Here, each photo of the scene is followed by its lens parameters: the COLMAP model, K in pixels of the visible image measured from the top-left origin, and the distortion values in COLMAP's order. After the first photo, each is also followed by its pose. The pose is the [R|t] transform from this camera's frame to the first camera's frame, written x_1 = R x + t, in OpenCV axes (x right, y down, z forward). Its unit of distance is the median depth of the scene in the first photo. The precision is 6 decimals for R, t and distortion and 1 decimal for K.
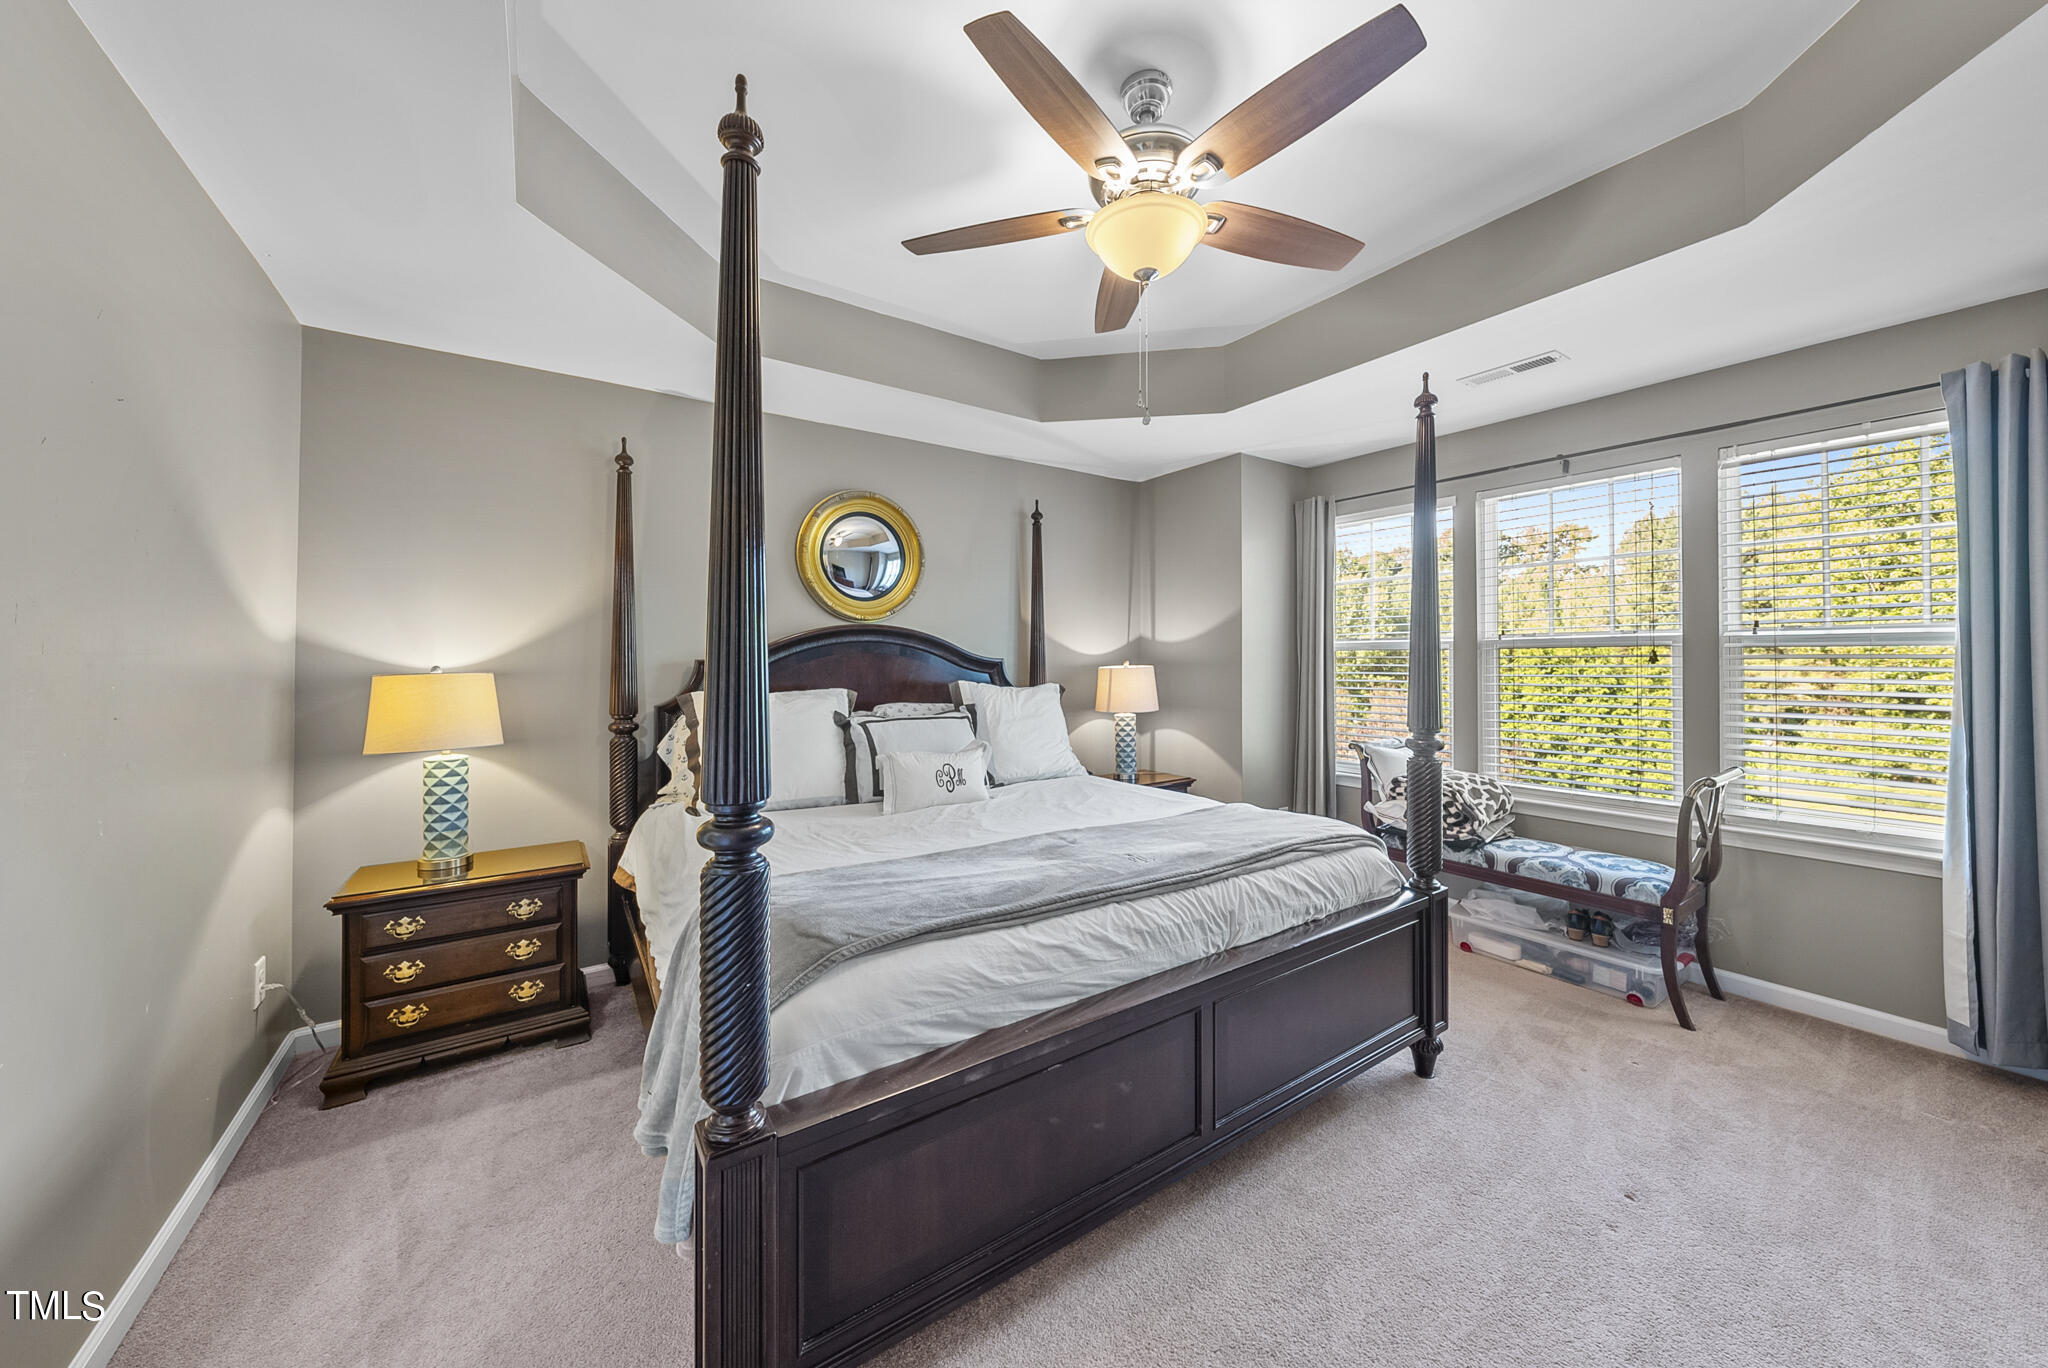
lens RADIAL K [[721.4, 0, 1028.2], [0, 721.4, 662.8], [0, 0, 1]] dist [-0.000278, -0.000022]
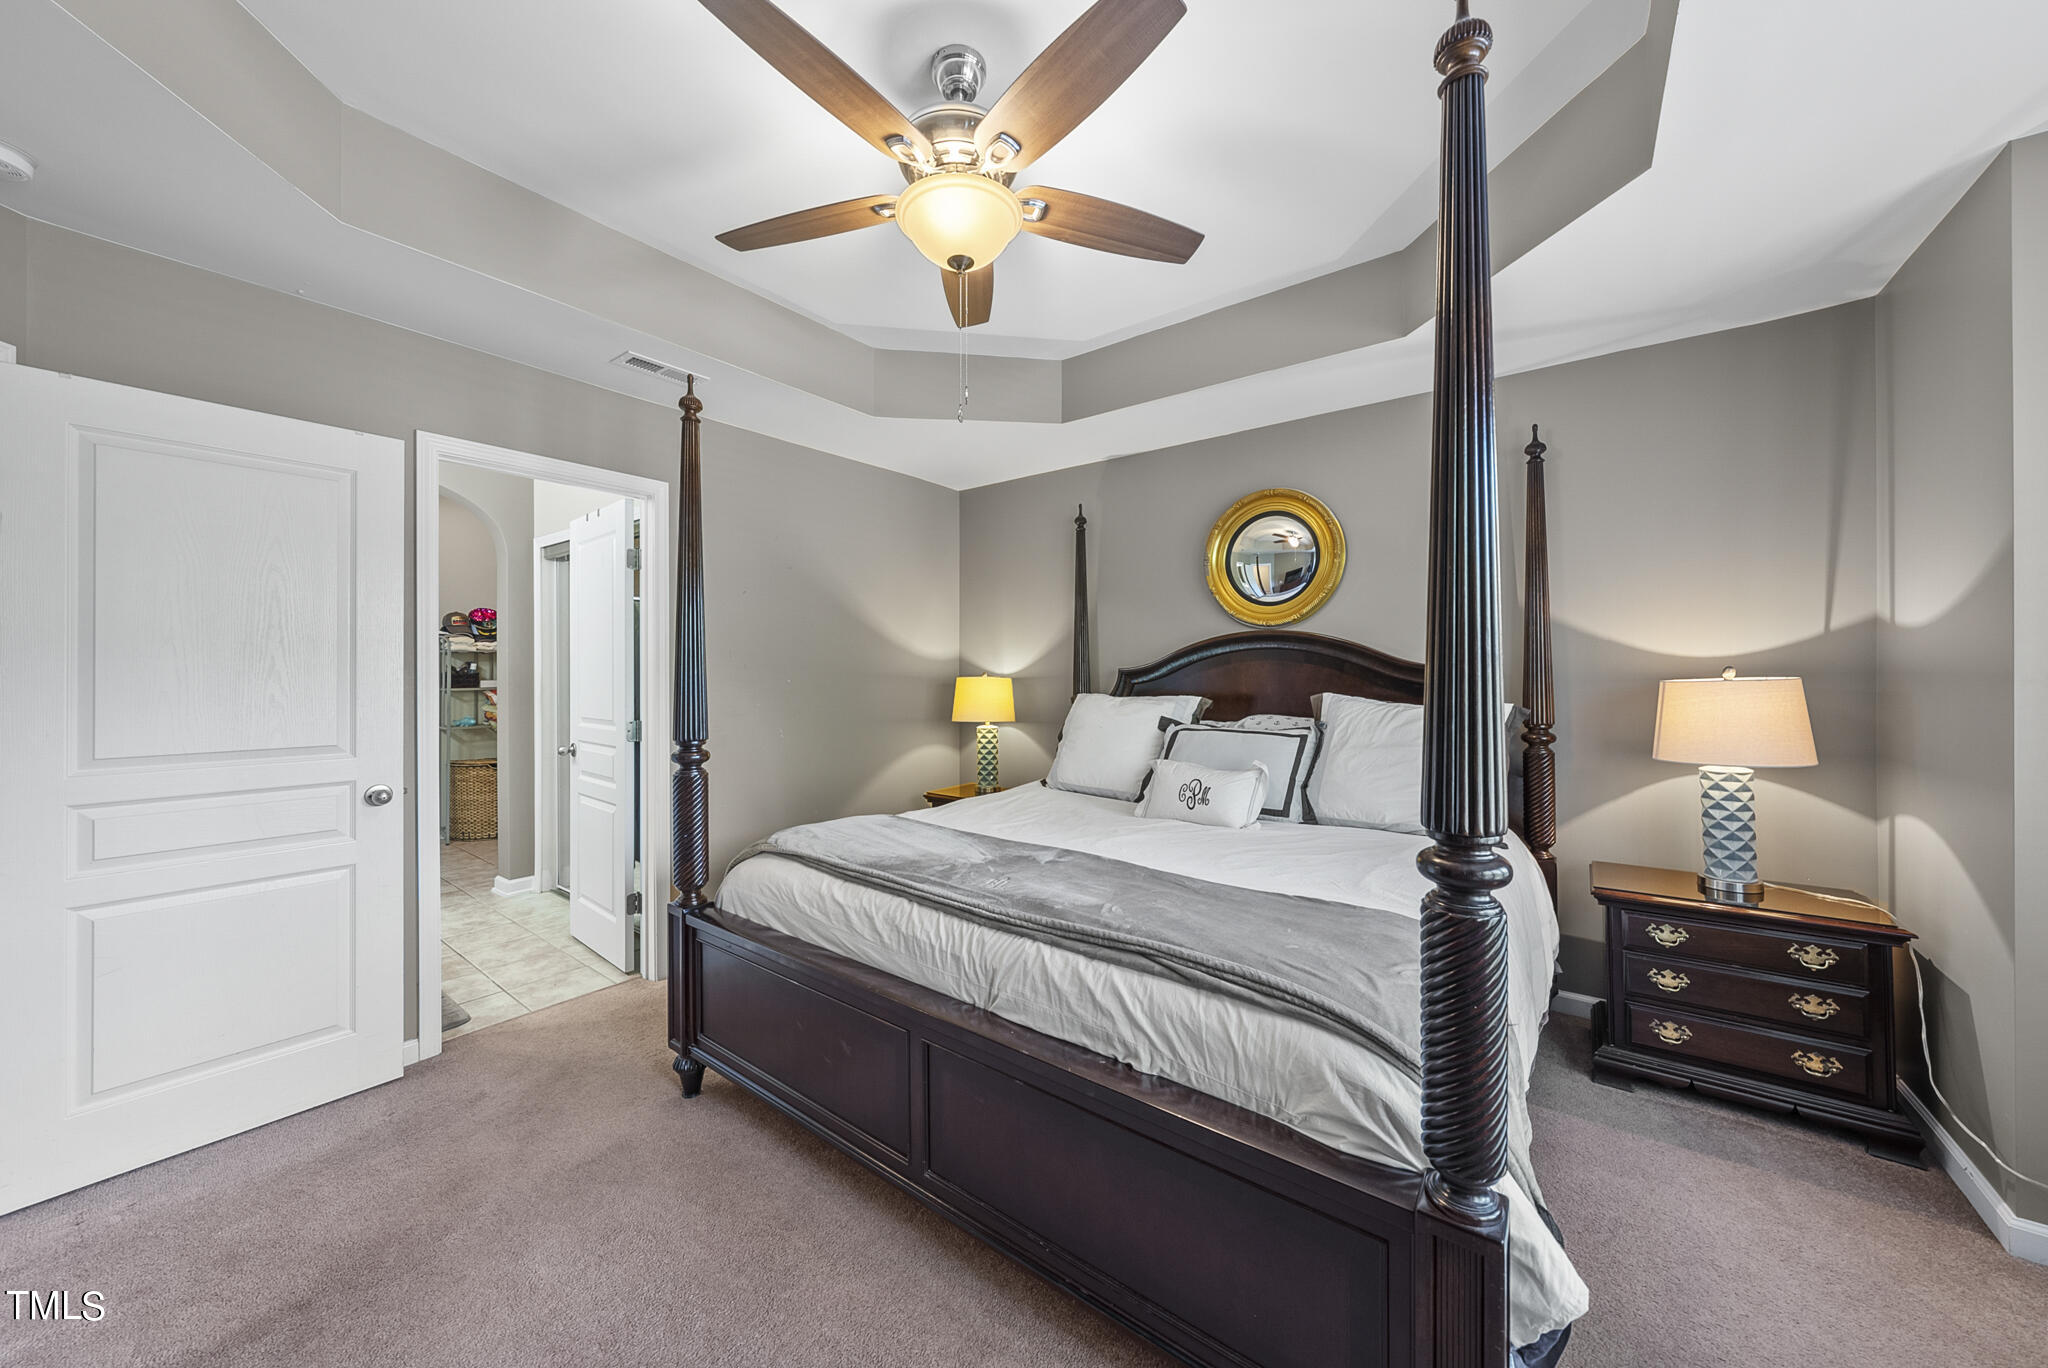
lens RADIAL K [[703.1, 0, 1024.0], [0, 703.1, 684.0], [0, 0, 1]] dist [-0.001081, -0.000018]
pose [[0.313077, 0.016885, -0.949578, 0.965729], [-0.001260, 0.999848, 0.017364, 0.001514], [0.949727, -0.004240, 0.313051, 0.713304]]
